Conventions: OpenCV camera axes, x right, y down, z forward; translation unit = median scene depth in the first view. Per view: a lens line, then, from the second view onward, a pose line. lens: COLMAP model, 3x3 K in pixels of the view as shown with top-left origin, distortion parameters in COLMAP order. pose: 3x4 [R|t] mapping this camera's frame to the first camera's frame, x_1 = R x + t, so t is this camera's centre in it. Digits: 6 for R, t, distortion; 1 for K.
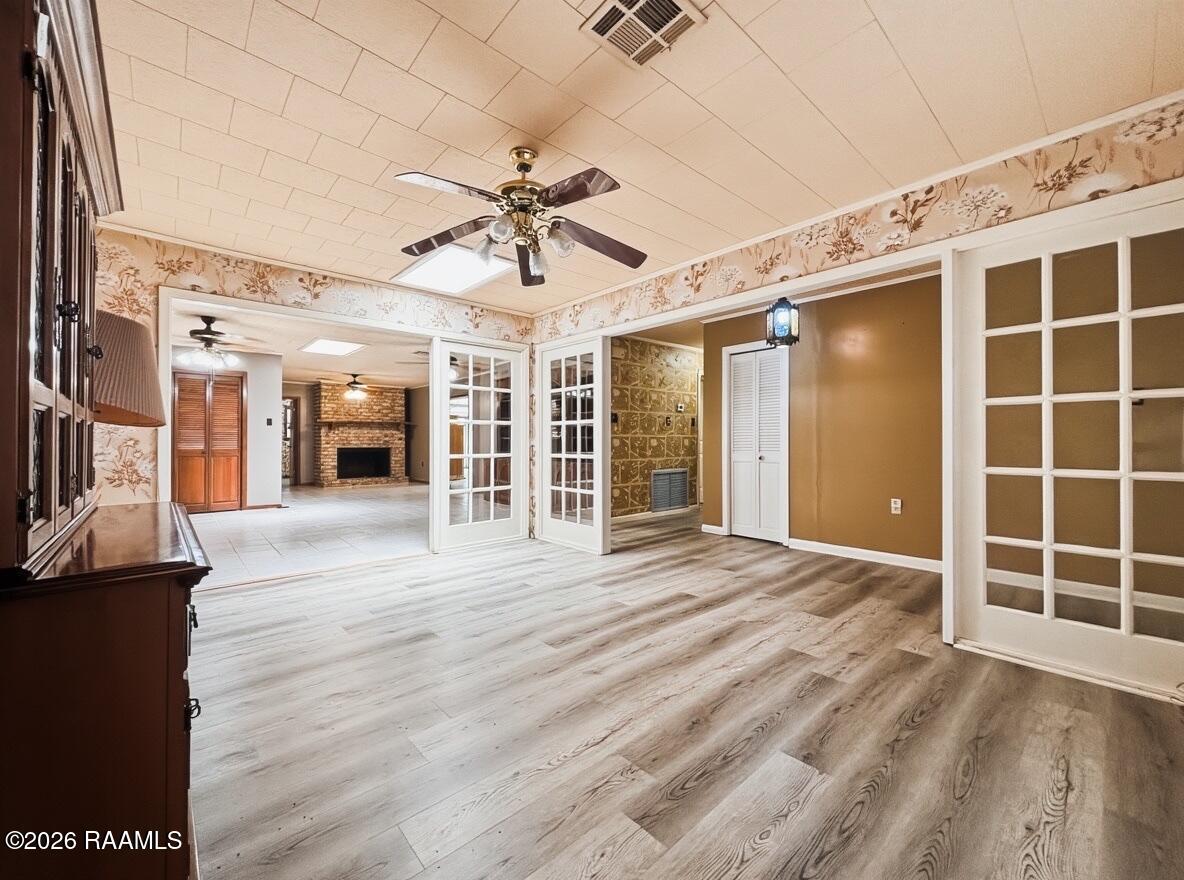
lens RADIAL K [[477.8, 0, 597.0], [0, 477.8, 444.0], [0, 0, 1]] dist [0.012088, -0.000076]
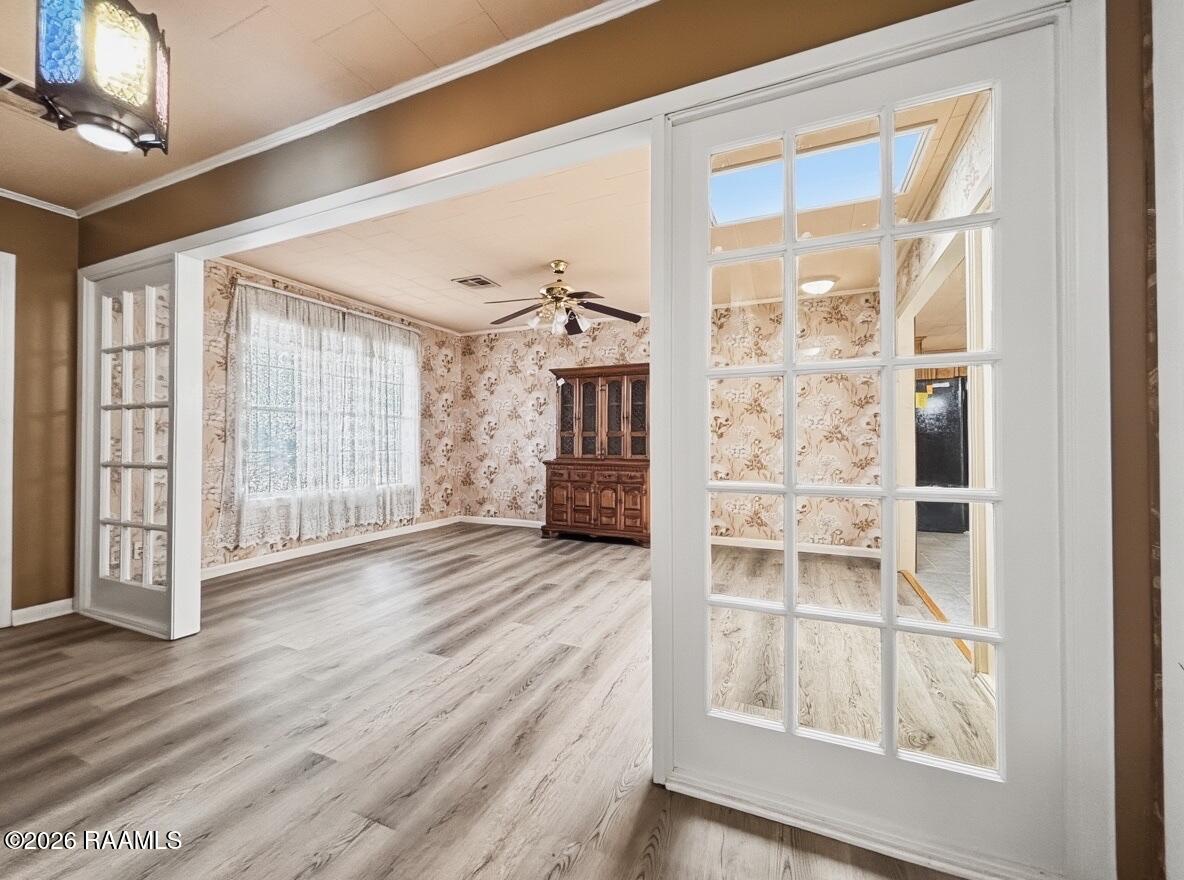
lens RADIAL K [[477.8, 0, 595.5], [0, 477.8, 440.3], [0, 0, 1]] dist [0.012088, -0.000076]
pose [[-0.914781, -0.001184, -0.403949, 0.283918], [0.000340, 0.999993, -0.003701, -0.002348], [0.403951, -0.003523, -0.914774, 1.853593]]
